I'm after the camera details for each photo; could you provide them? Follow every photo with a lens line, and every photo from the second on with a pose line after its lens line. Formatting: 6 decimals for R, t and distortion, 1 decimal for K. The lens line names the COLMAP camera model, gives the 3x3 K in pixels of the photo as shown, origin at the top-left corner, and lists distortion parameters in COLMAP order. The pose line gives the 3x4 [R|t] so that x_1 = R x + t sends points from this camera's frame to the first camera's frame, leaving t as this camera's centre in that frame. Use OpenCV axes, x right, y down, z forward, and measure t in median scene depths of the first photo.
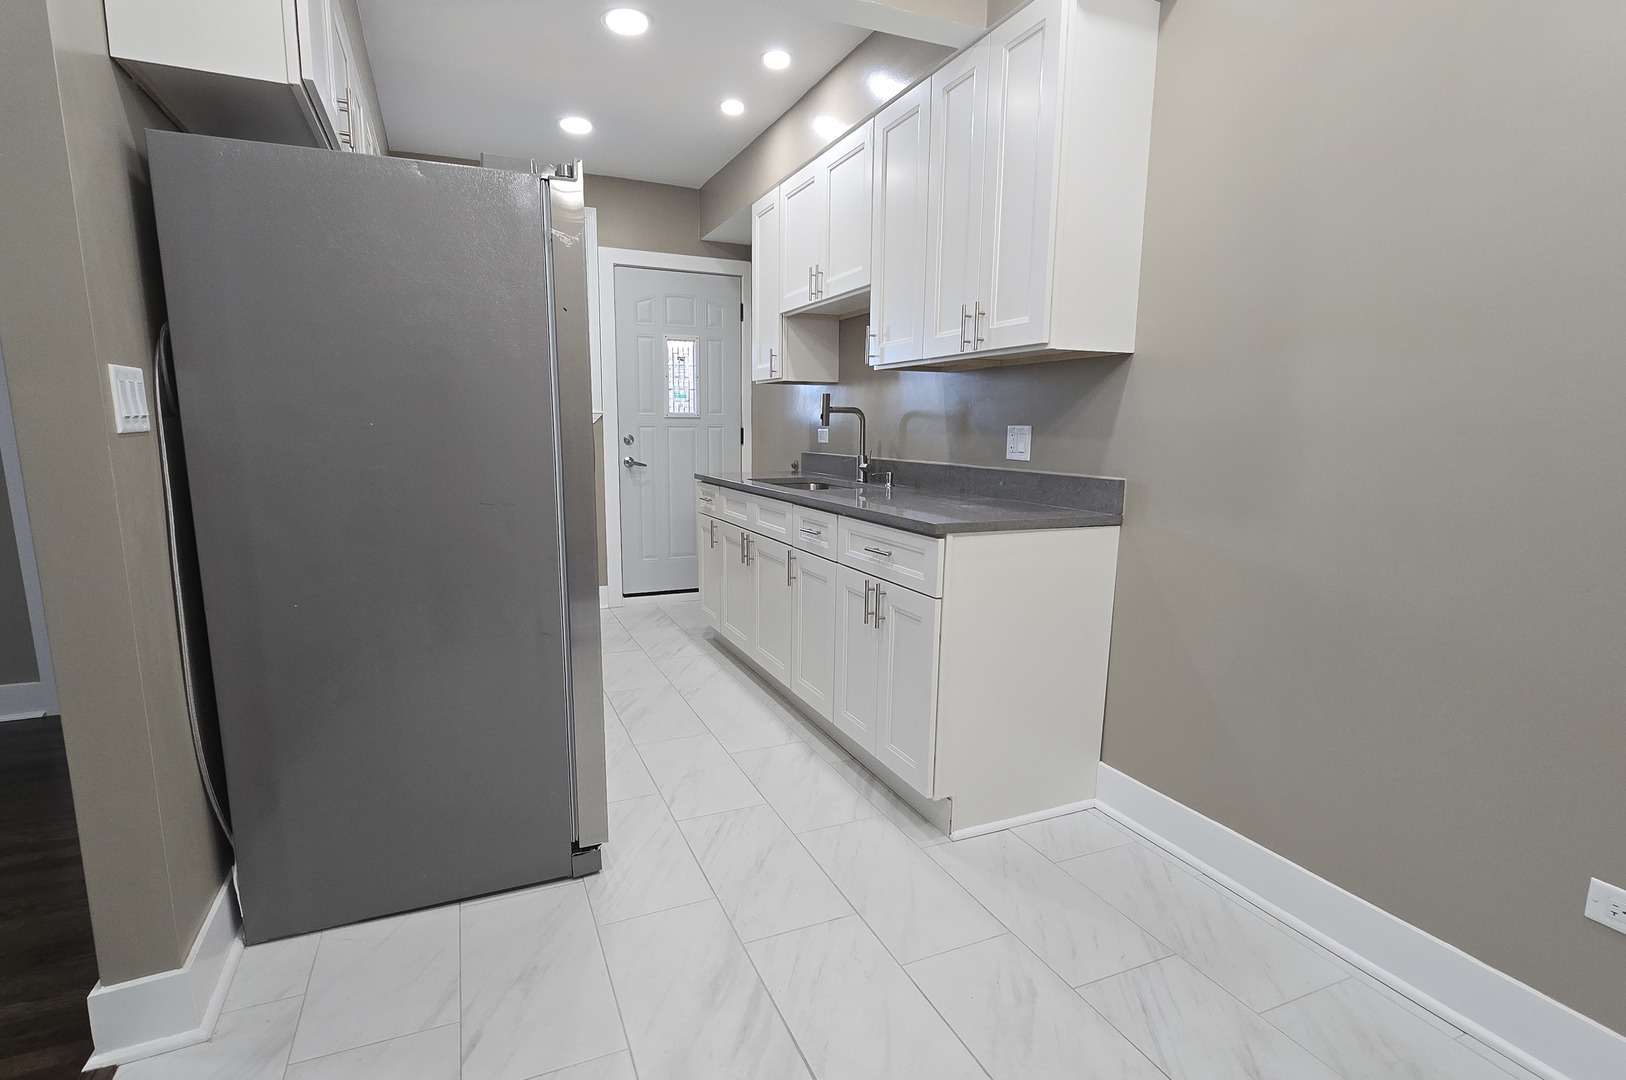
lens RADIAL K [[790.3, 0, 815.3], [0, 790.3, 543.0], [0, 0, 1]] dist [0.002872, -0.001461]
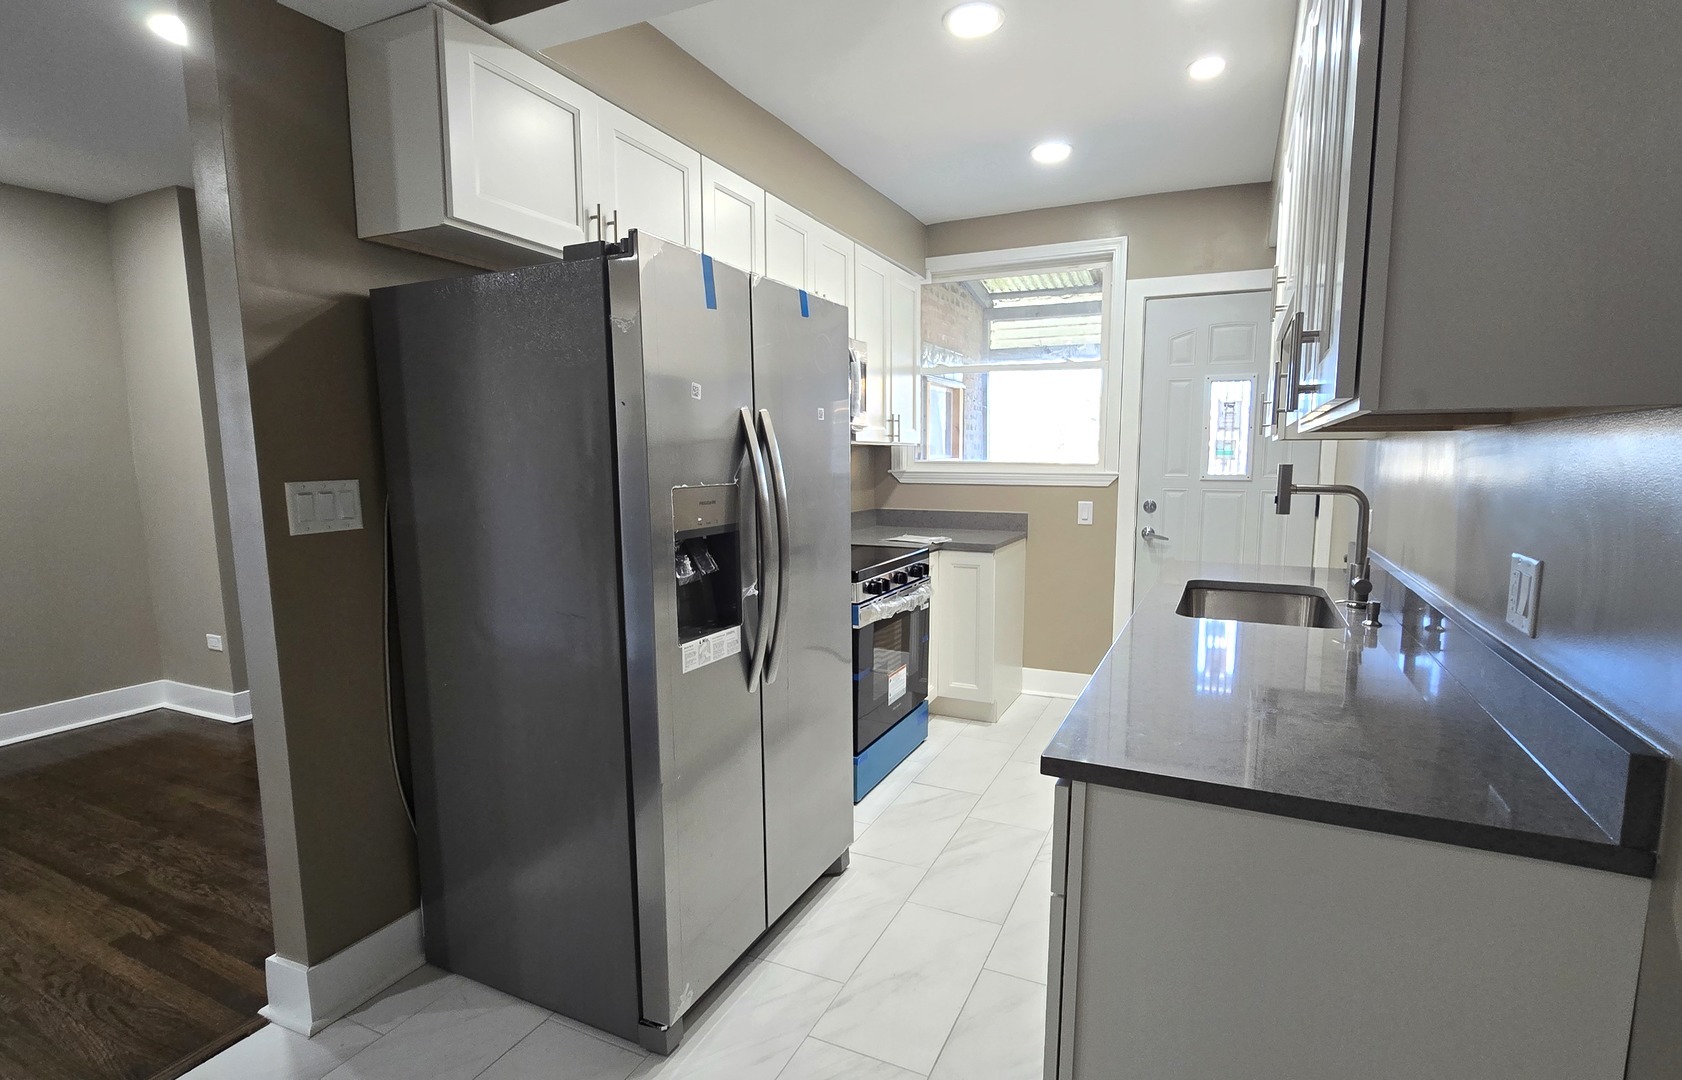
lens RADIAL K [[803.9, 0, 849.0], [0, 803.9, 545.4], [0, 0, 1]] dist [0.002412, 0.000301]
pose [[0.660117, 0.077032, -0.747203, 0.344810], [-0.109167, 0.994005, 0.006032, -0.114988], [0.743188, 0.077588, 0.664569, 0.401784]]
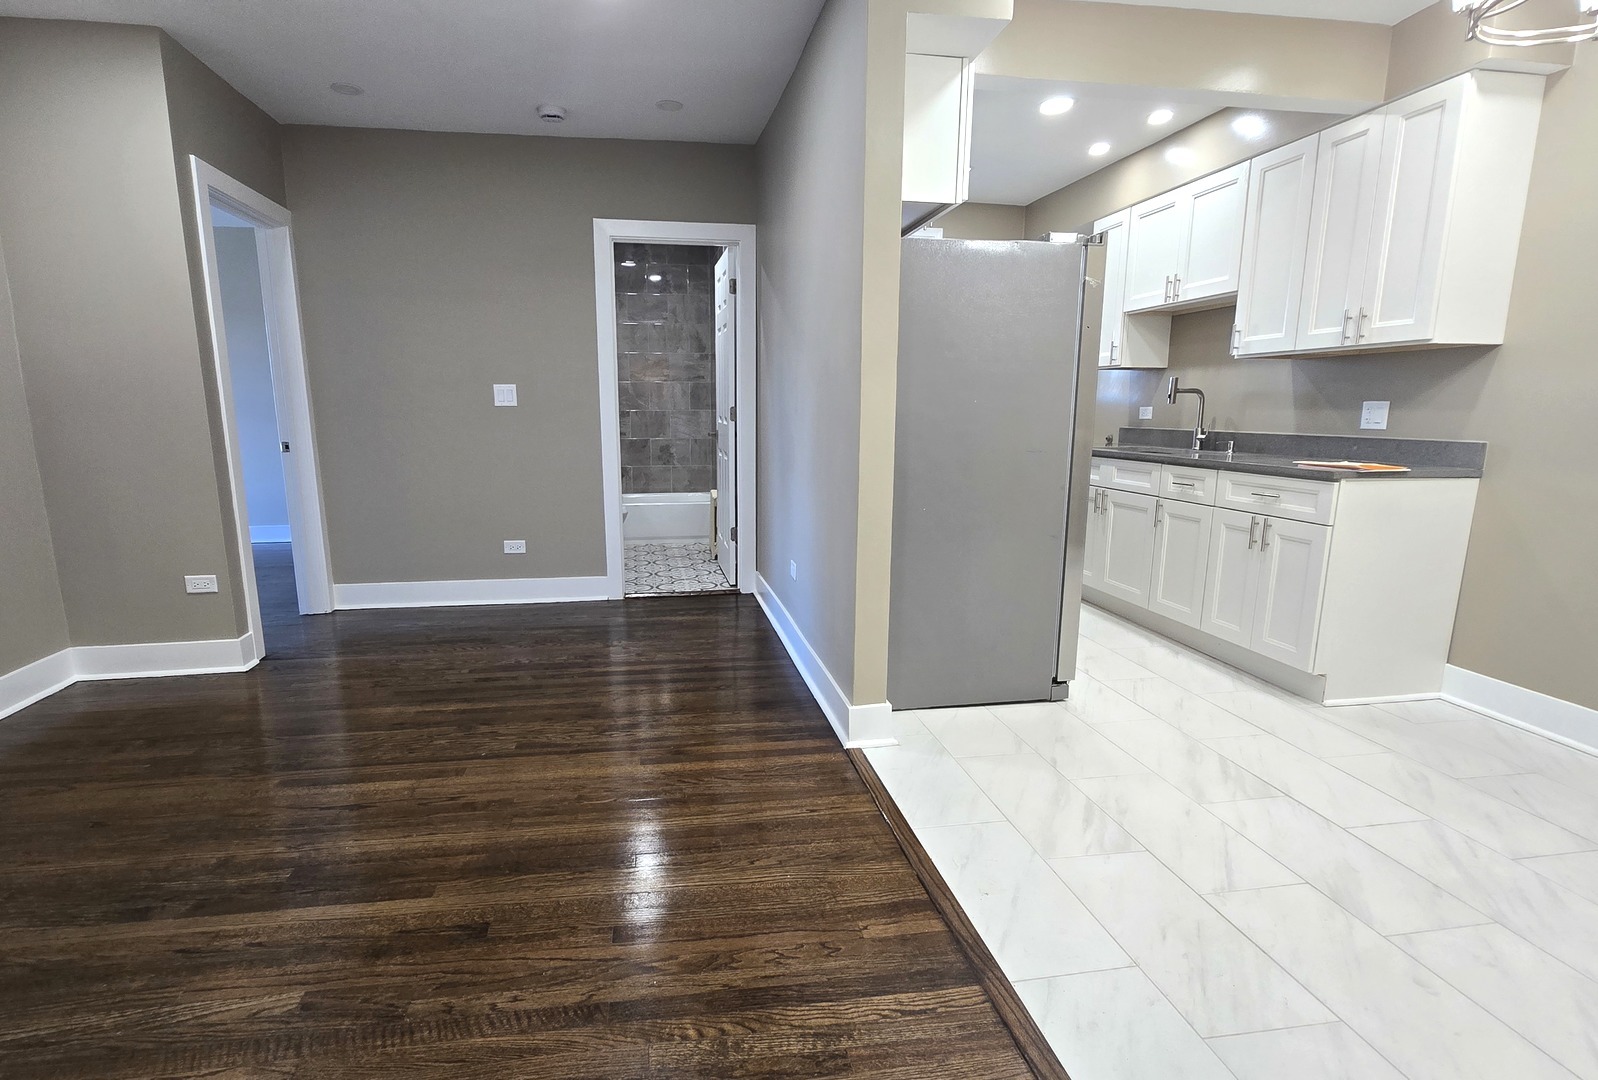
lens RADIAL K [[794.8, 0, 787.2], [0, 794.8, 544.4], [0, 0, 1]] dist [-0.000497, -0.001153]
pose [[0.968849, 0.037345, -0.244818, -0.331725], [-0.032126, 0.999164, 0.025279, 0.076565], [0.245558, -0.016627, 0.969239, -0.457879]]
